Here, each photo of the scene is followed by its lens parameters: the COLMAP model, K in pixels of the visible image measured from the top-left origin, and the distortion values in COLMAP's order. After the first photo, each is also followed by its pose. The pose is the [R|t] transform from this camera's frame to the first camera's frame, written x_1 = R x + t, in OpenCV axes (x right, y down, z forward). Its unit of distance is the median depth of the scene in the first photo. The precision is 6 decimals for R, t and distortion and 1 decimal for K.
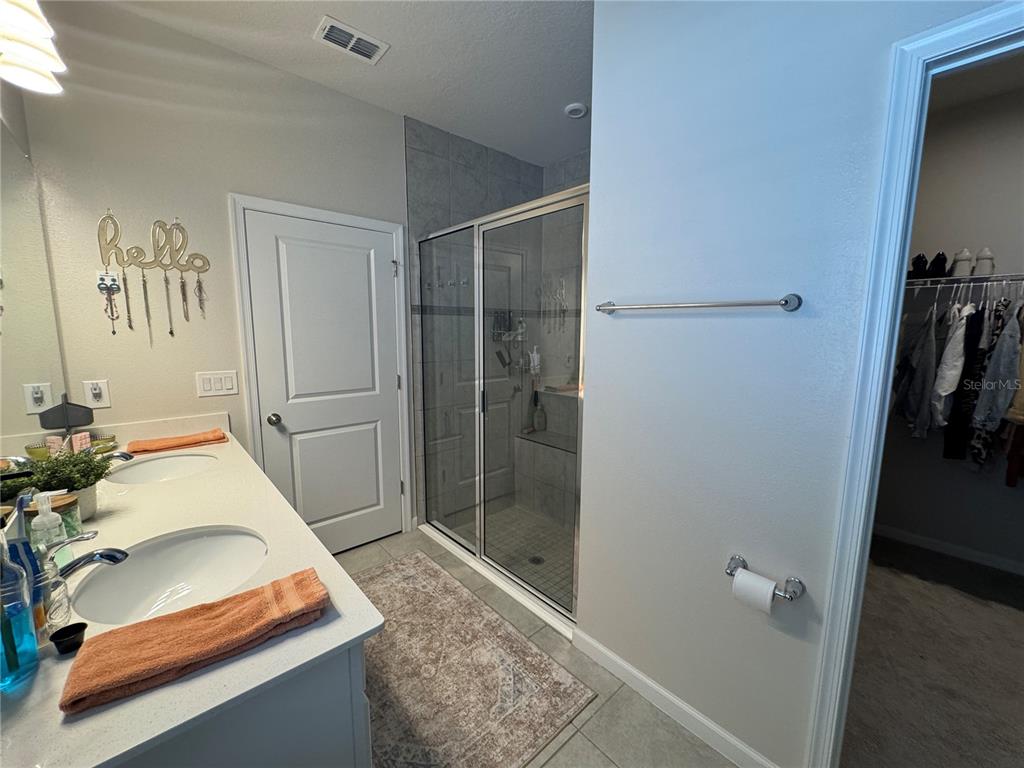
lens RADIAL K [[409.8, 0, 511.1], [0, 409.8, 381.8], [0, 0, 1]] dist [-0.001847, 0.000592]
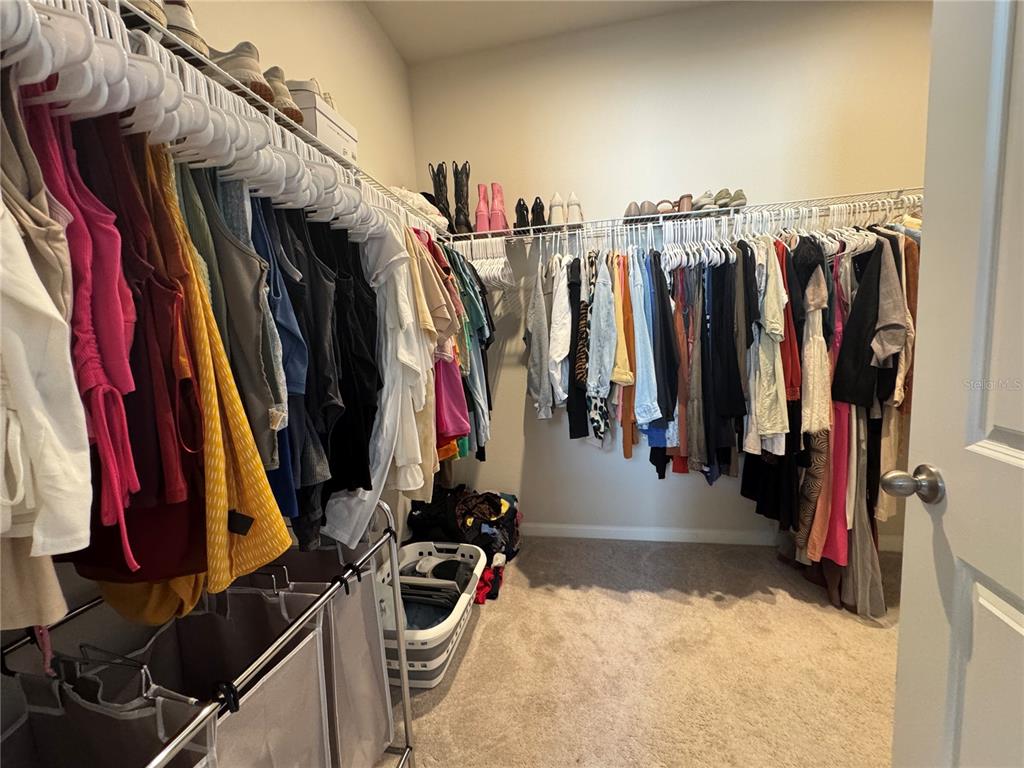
lens RADIAL K [[409.8, 0, 513.7], [0, 409.8, 381.5], [0, 0, 1]] dist [-0.001847, 0.000592]
pose [[0.791965, -0.121464, 0.598363, 0.517364], [0.140022, 0.990025, 0.015642, 0.047206], [-0.594294, 0.071396, 0.801072, 0.426934]]
